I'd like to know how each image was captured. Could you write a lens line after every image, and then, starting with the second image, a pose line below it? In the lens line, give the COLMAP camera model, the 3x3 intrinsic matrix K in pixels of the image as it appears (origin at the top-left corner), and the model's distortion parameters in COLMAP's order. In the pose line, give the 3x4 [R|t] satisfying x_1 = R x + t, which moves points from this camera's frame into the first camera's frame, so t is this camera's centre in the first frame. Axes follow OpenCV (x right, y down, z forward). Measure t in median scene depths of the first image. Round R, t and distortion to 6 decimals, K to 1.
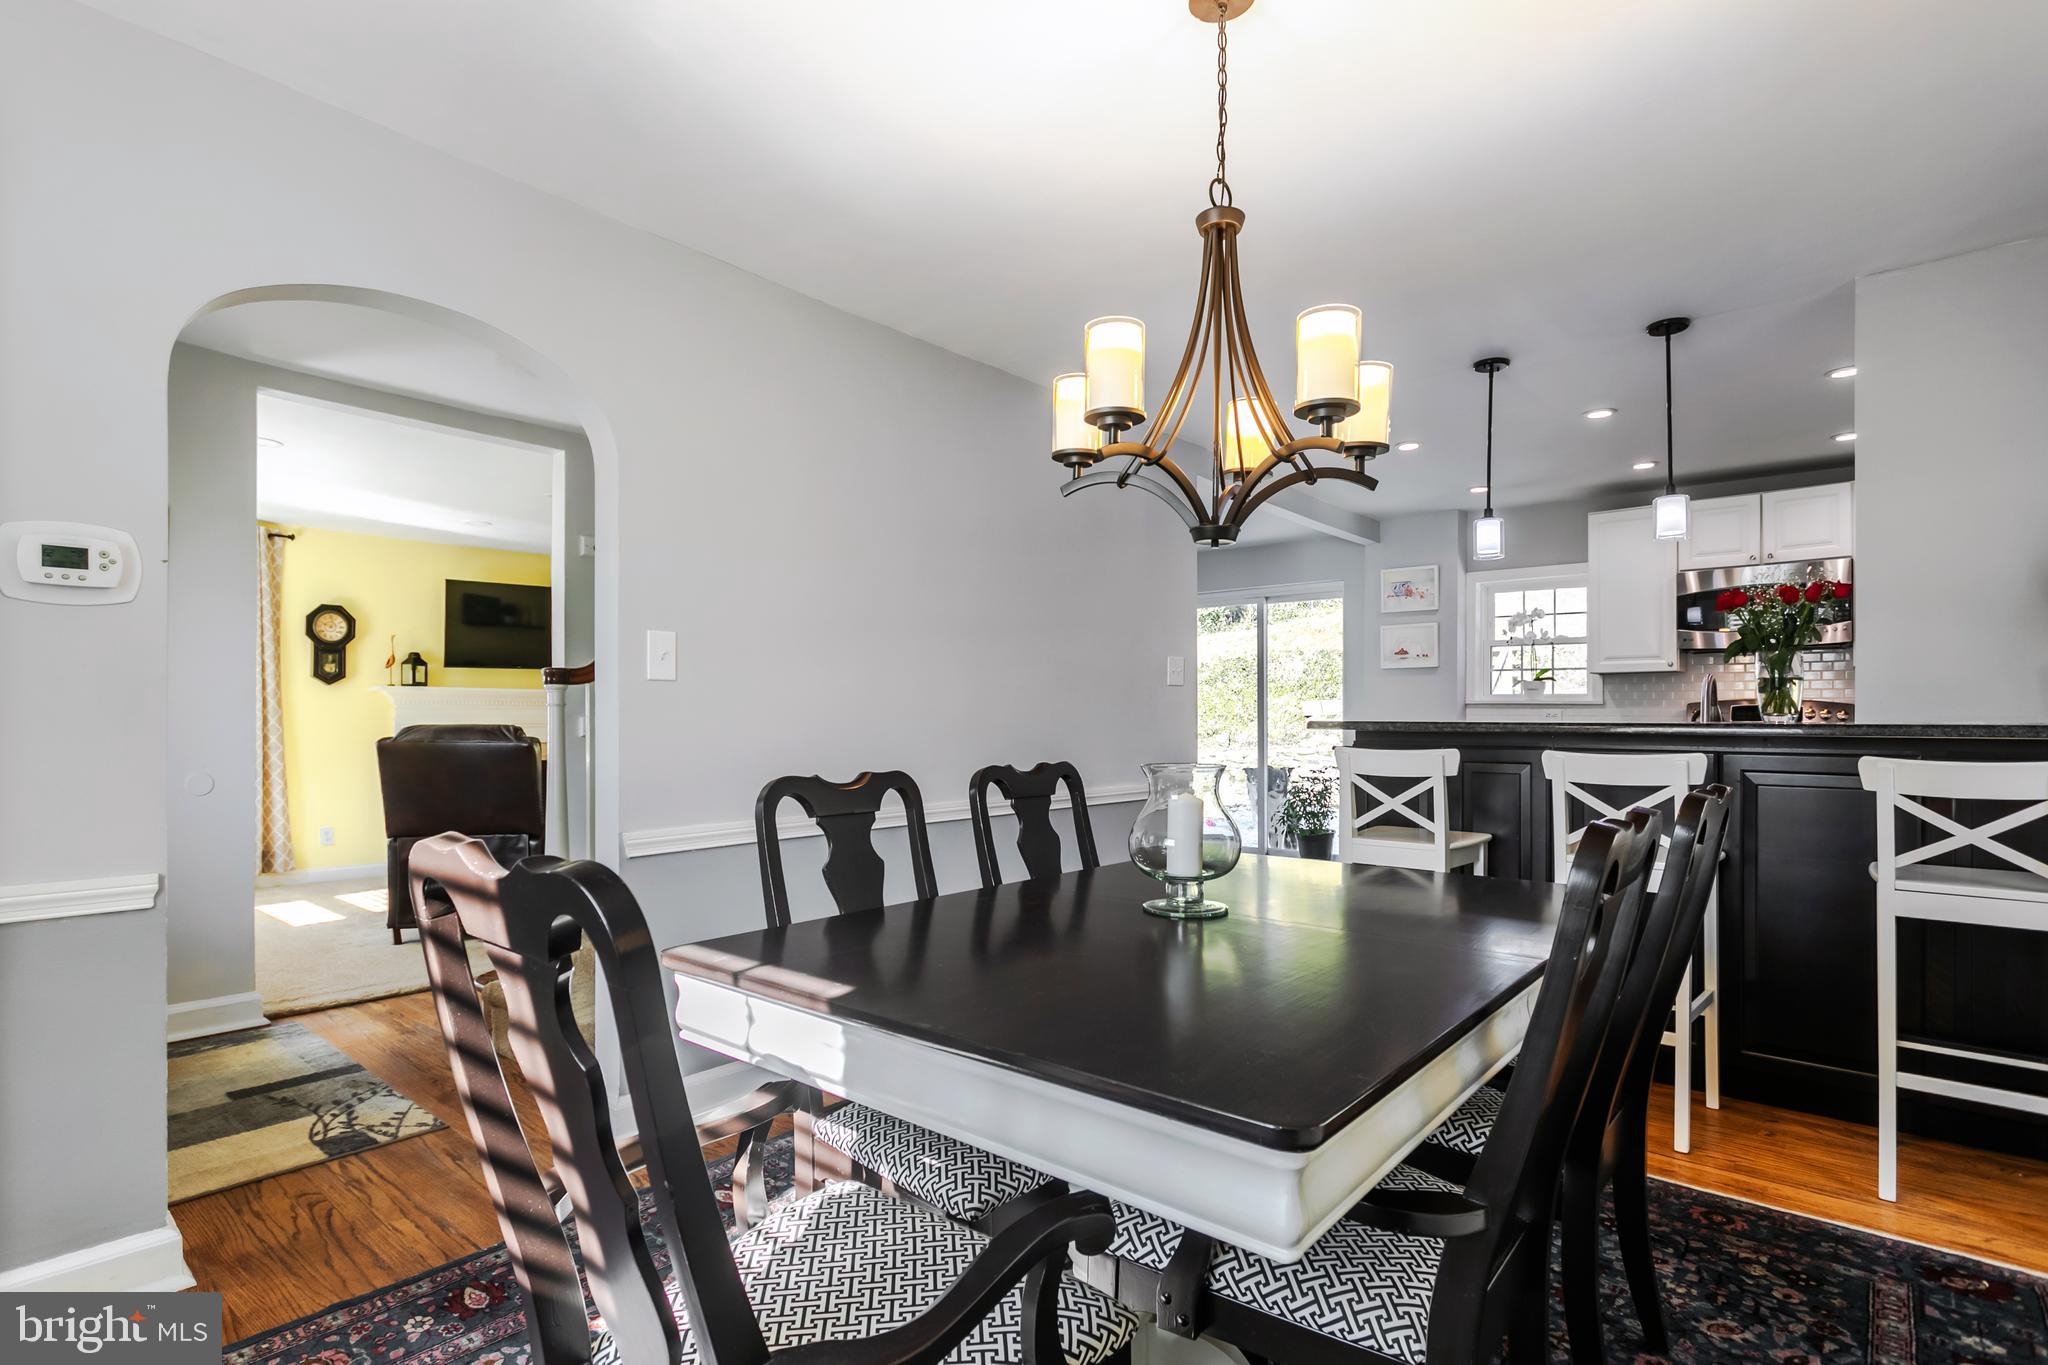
lens RADIAL K [[1003.5, 0, 1066.4], [0, 1003.5, 708.8], [0, 0, 1]] dist [-0.002881, 0.003319]
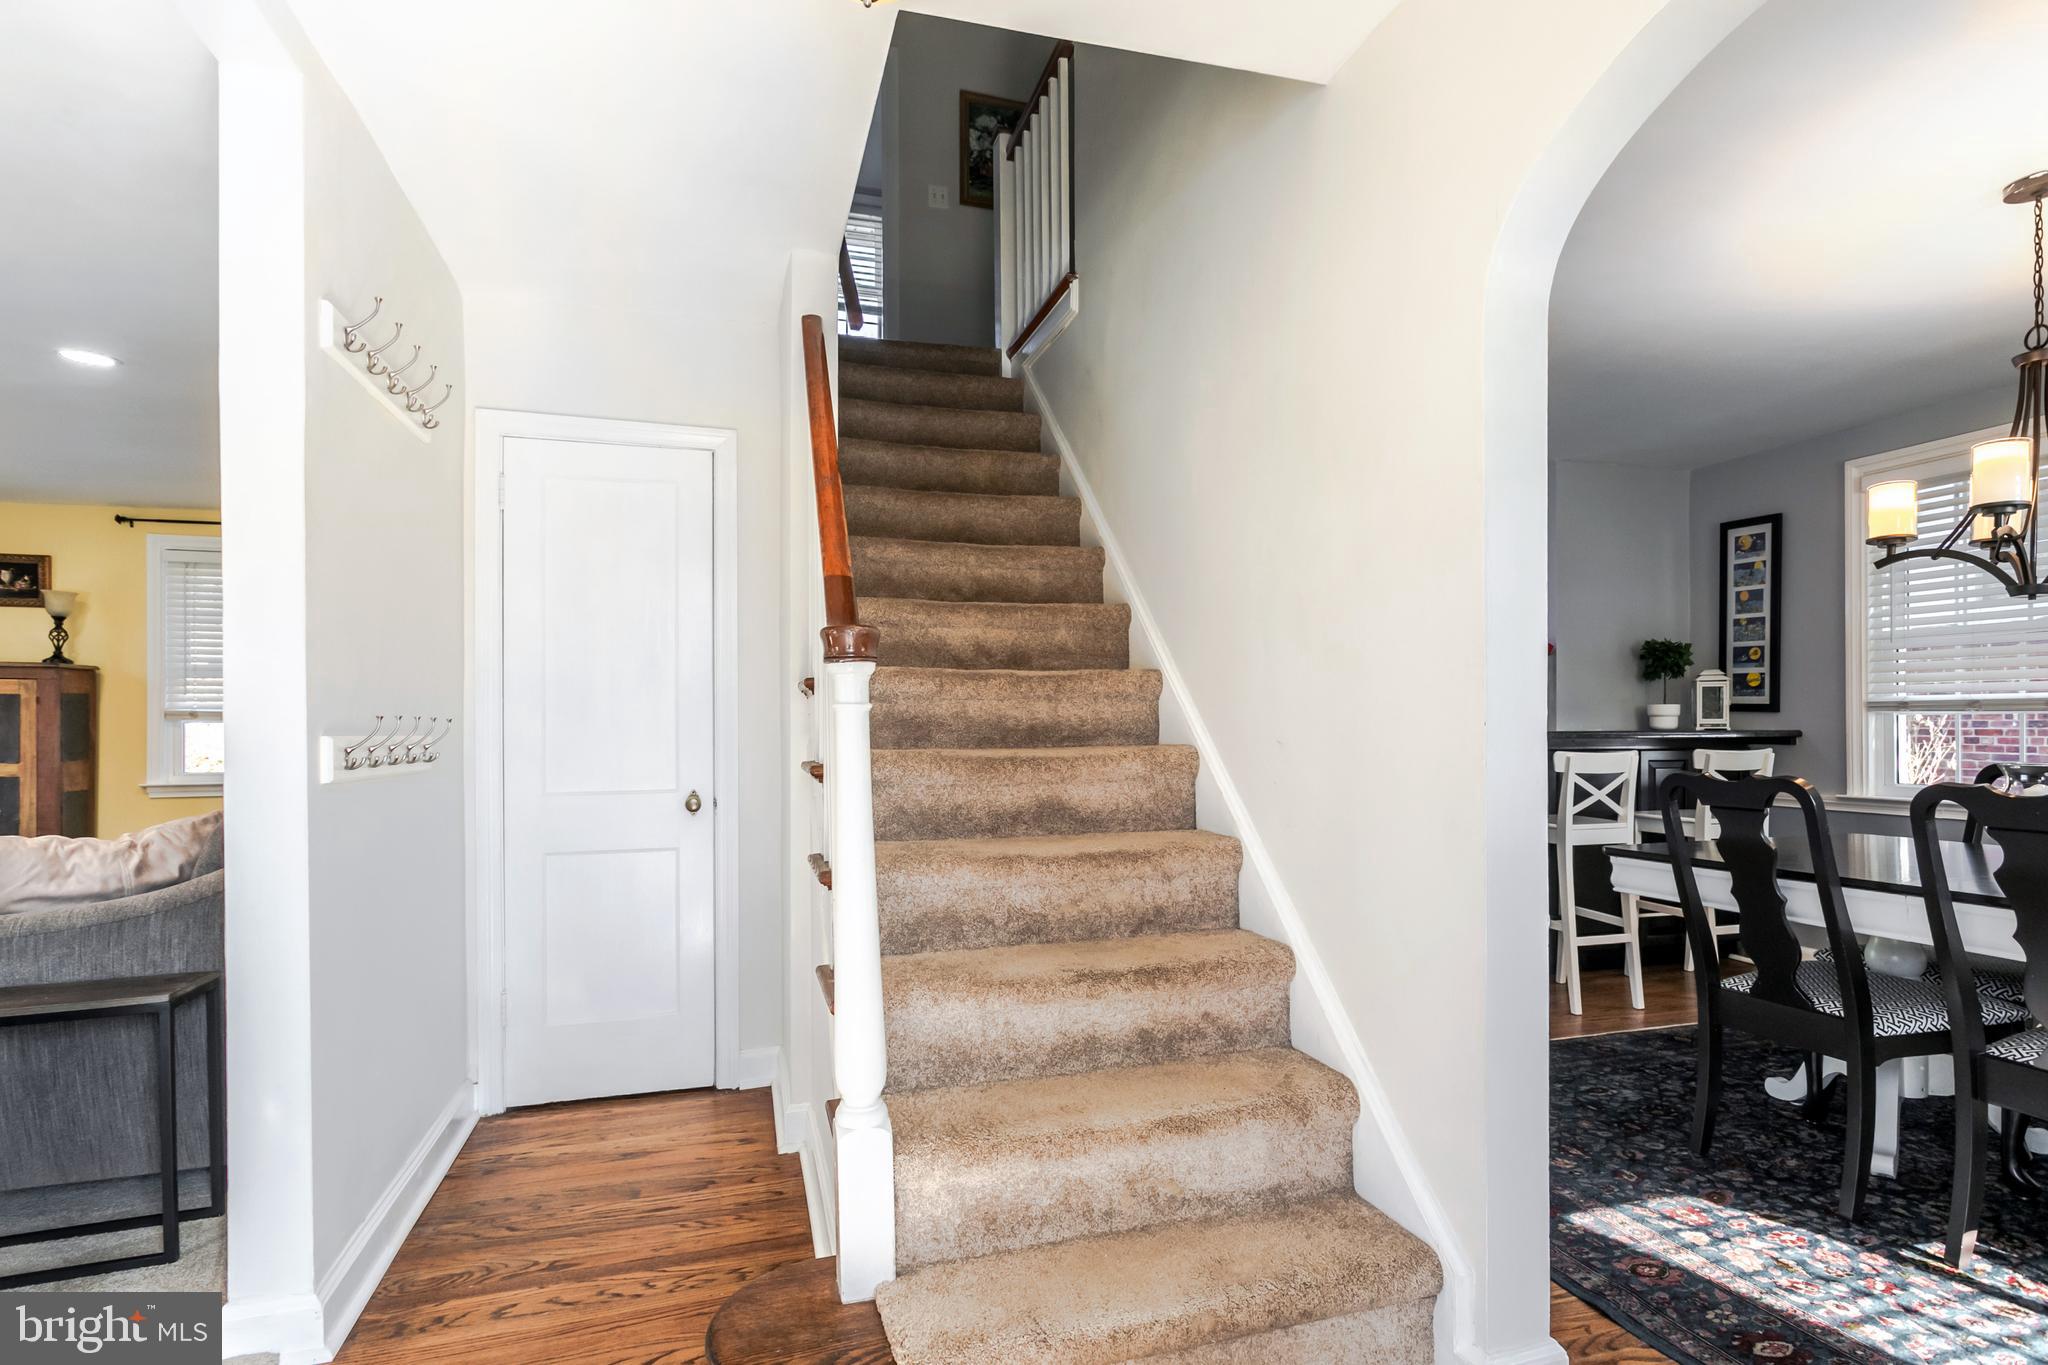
lens RADIAL K [[1003.5, 0, 997.2], [0, 1003.5, 730.4], [0, 0, 1]] dist [-0.002881, 0.003319]
pose [[0.583915, -0.004895, 0.811800, -0.627346], [-0.002200, 0.999969, 0.007612, 0.001022], [-0.811812, -0.006231, 0.583885, 0.453319]]
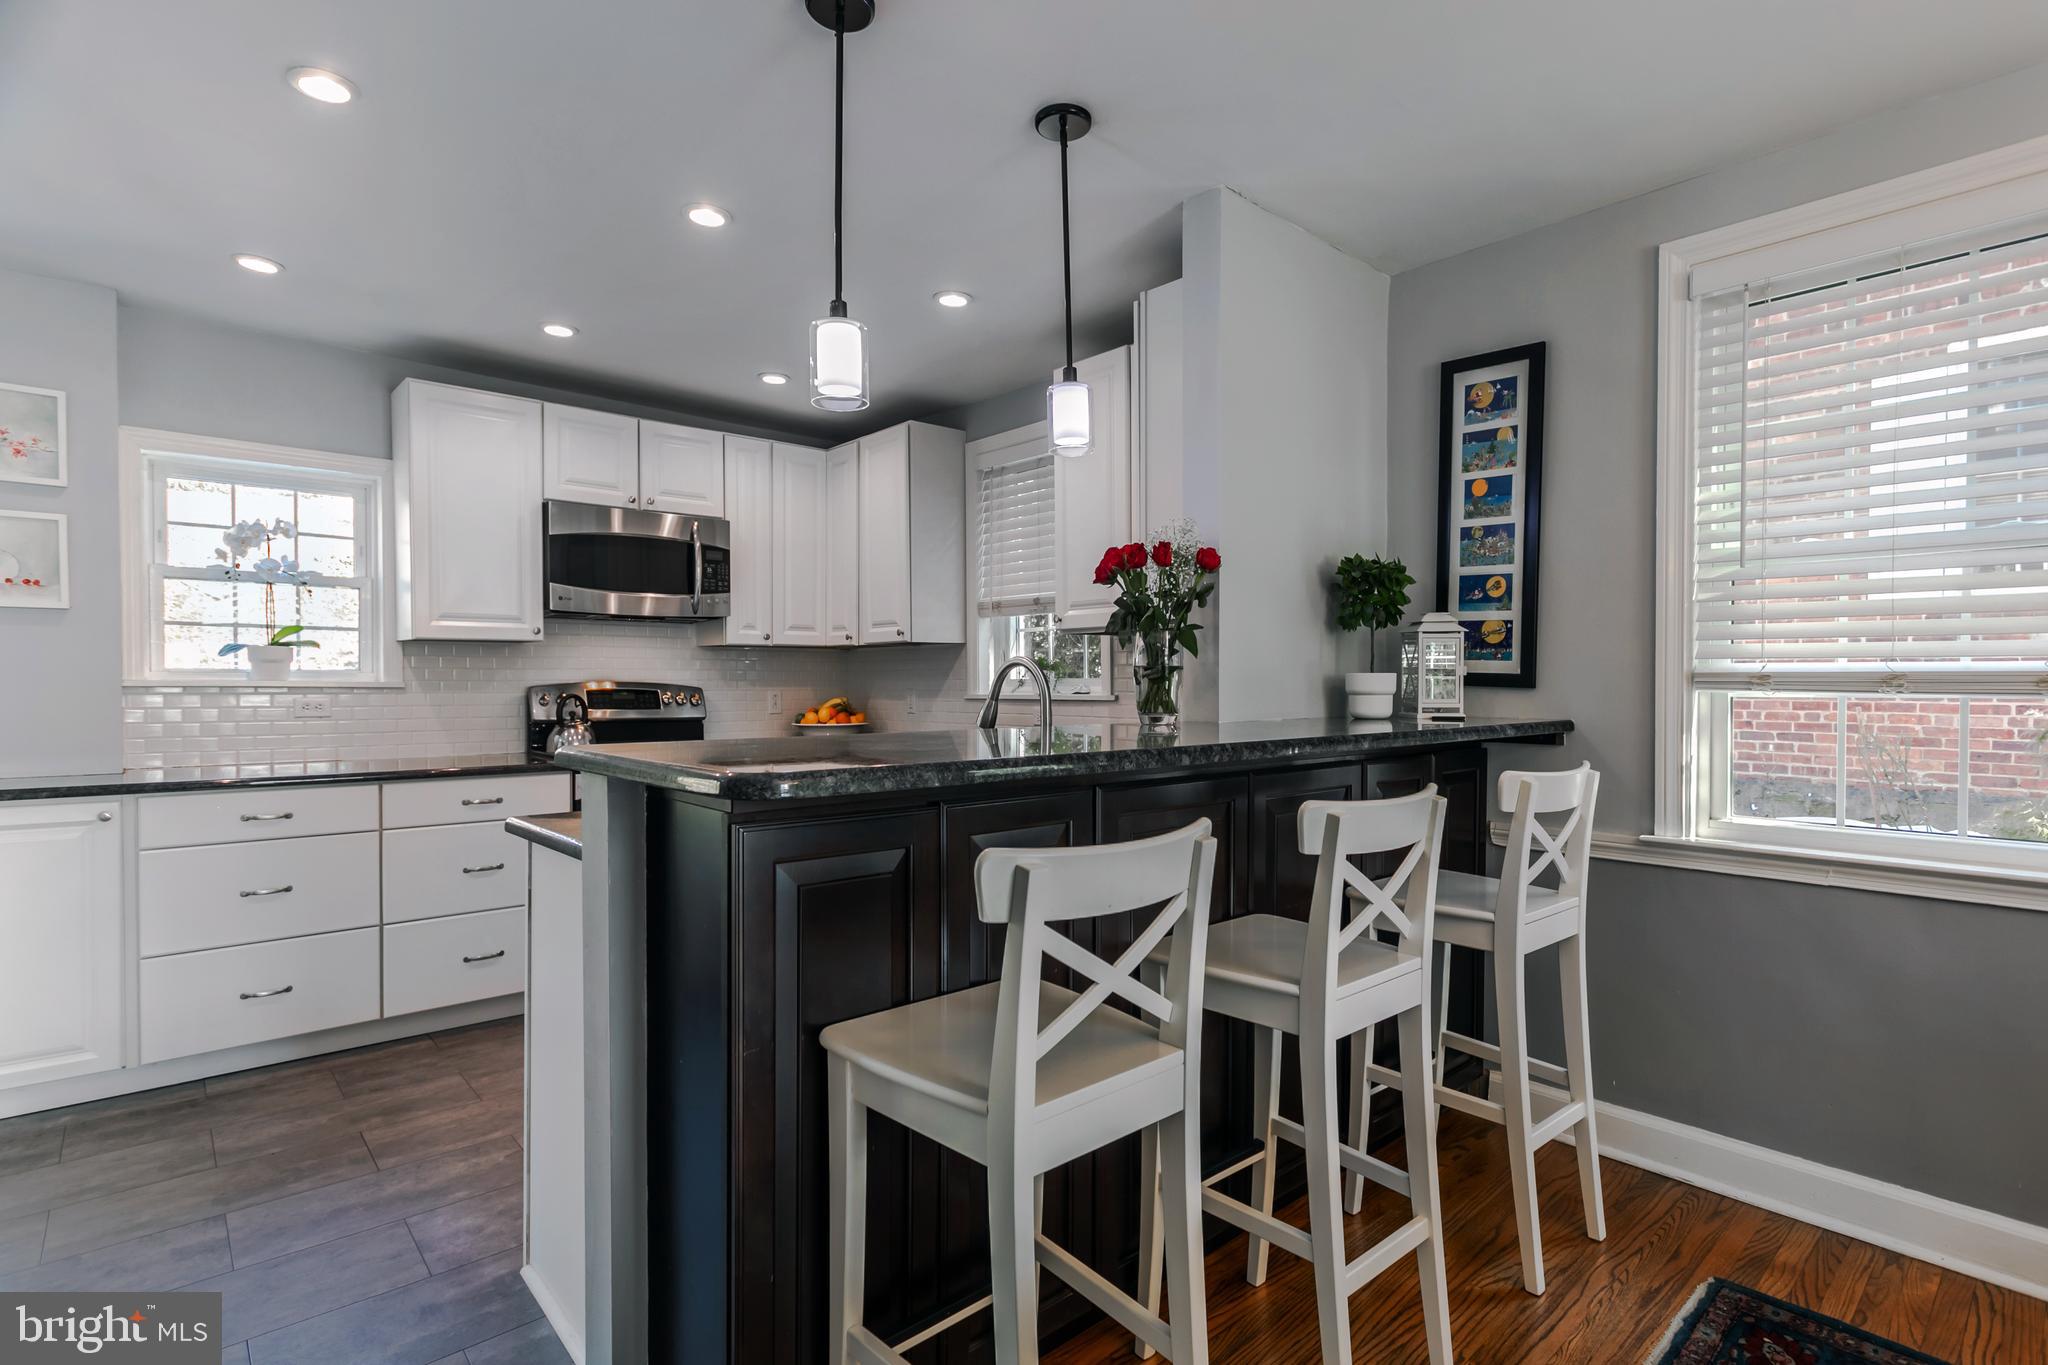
lens RADIAL K [[1003.5, 0, 1039.5], [0, 1003.5, 706.3], [0, 0, 1]] dist [-0.002881, 0.003319]
pose [[0.155404, -0.023452, 0.987573, -0.034524], [-0.005474, 0.999682, 0.024601, -0.012421], [-0.987836, -0.009229, 0.155227, 0.585652]]
